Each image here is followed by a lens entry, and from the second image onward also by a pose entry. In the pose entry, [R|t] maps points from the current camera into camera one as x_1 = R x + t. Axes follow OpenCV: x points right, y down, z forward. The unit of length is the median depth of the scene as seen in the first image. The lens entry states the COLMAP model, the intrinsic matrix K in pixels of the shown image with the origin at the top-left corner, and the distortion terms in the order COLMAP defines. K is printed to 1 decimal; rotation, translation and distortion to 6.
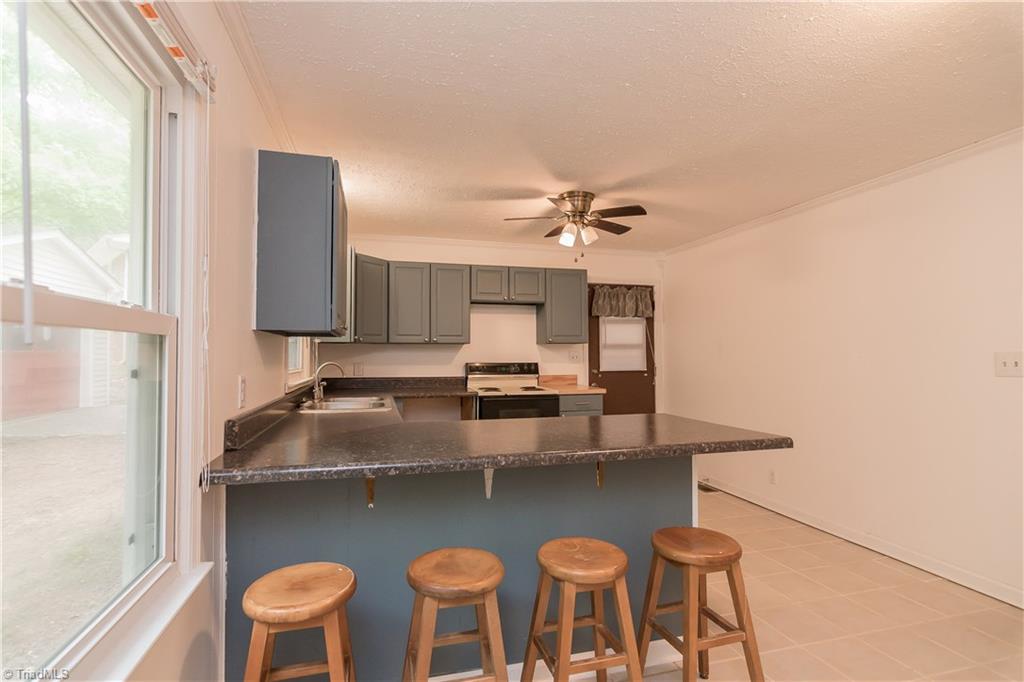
lens RADIAL K [[489.7, 0, 509.2], [0, 489.7, 340.2], [0, 0, 1]] dist [0.002598, 0.001365]
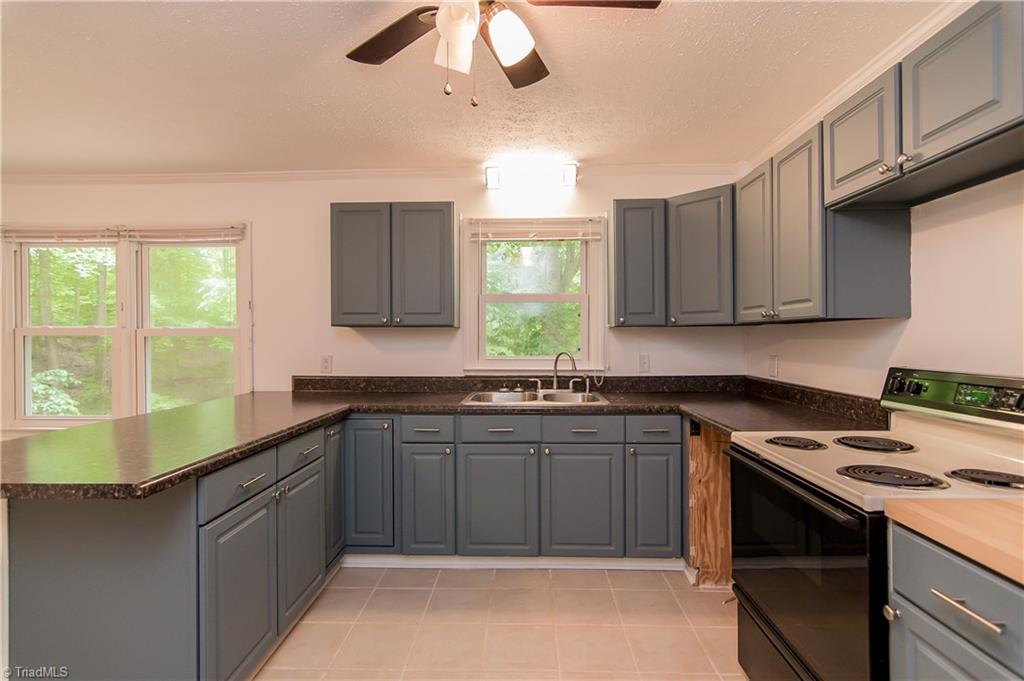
lens RADIAL K [[492.3, 0, 512.0], [0, 492.3, 340.5], [0, 0, 1]] dist [0.001309, 0.000584]
pose [[-0.314958, 0.008295, -0.949069, 0.361445], [0.030843, 0.999523, -0.001499, 0.017466], [0.948604, -0.029744, -0.315063, 0.852668]]
